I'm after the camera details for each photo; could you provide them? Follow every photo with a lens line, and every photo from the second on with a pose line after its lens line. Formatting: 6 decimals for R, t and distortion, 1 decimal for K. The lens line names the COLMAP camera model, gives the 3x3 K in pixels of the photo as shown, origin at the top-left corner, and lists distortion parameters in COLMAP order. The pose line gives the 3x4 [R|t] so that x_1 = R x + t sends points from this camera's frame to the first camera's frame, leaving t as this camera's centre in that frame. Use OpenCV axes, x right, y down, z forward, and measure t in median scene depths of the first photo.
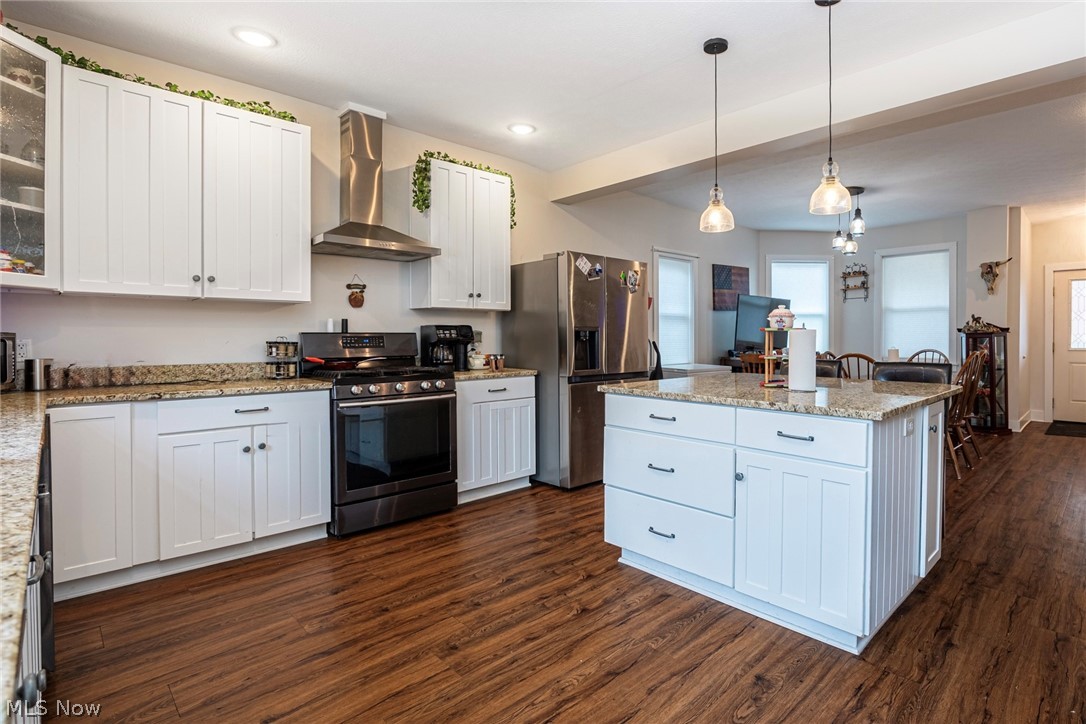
lens RADIAL K [[543.7, 0, 618.3], [0, 543.7, 343.1], [0, 0, 1]] dist [-0.013034, -0.000500]
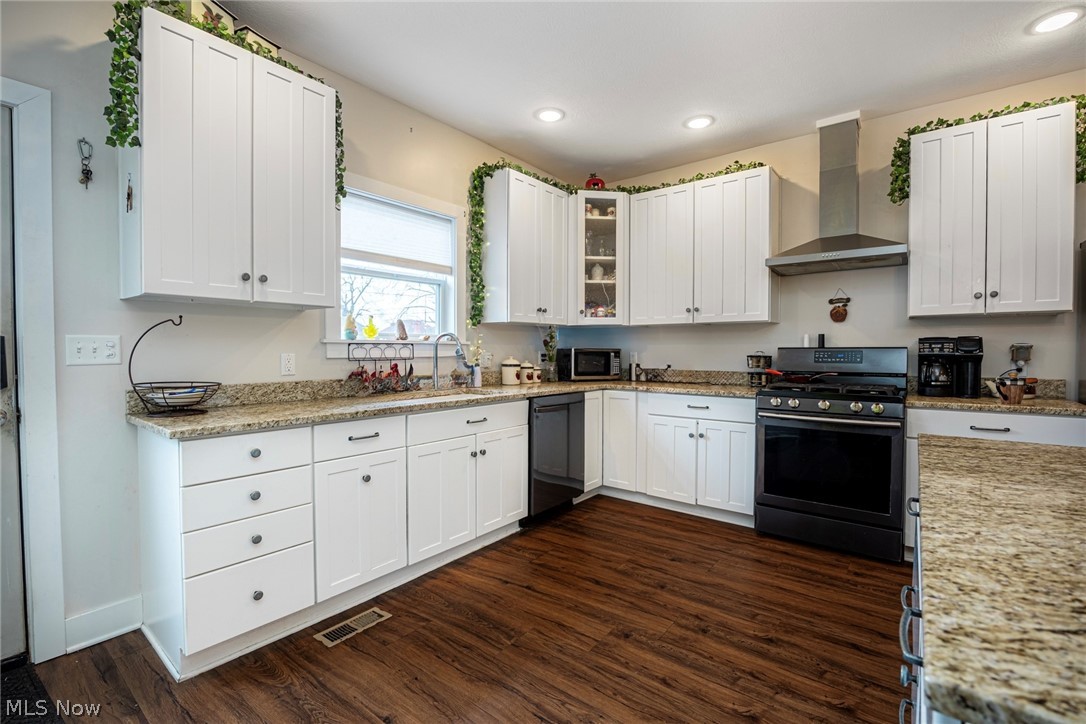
lens RADIAL K [[469.9, 0, 543.0], [0, 469.9, 362.0], [0, 0, 1]] dist [-0.016907, -0.000211]
pose [[0.096085, 0.026521, -0.995020, 0.394039], [-0.012195, 0.999601, 0.025466, -0.009595], [0.995298, 0.009688, 0.096371, 0.474356]]
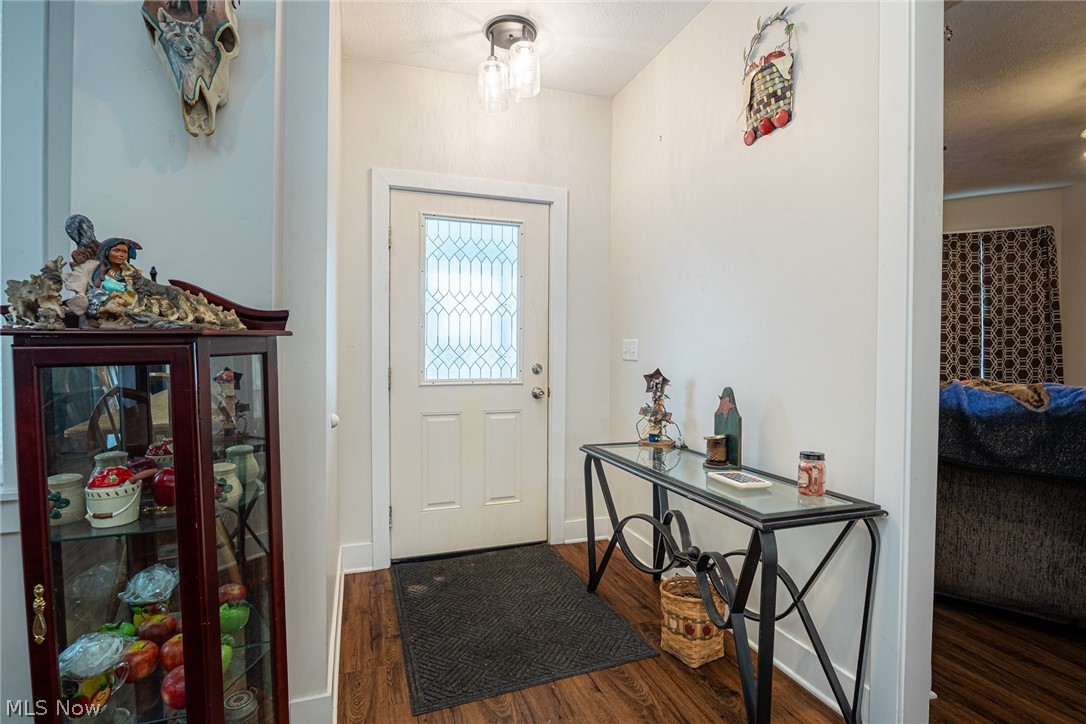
lens RADIAL K [[515.1, 0, 544.2], [0, 515.1, 356.9], [0, 0, 1]] dist [-0.018879, 0.000264]
pose [[0.461620, -0.008561, 0.887036, 1.149003], [0.006482, 0.999959, 0.006278, -0.023388], [-0.887054, 0.002851, 0.461657, 1.586526]]
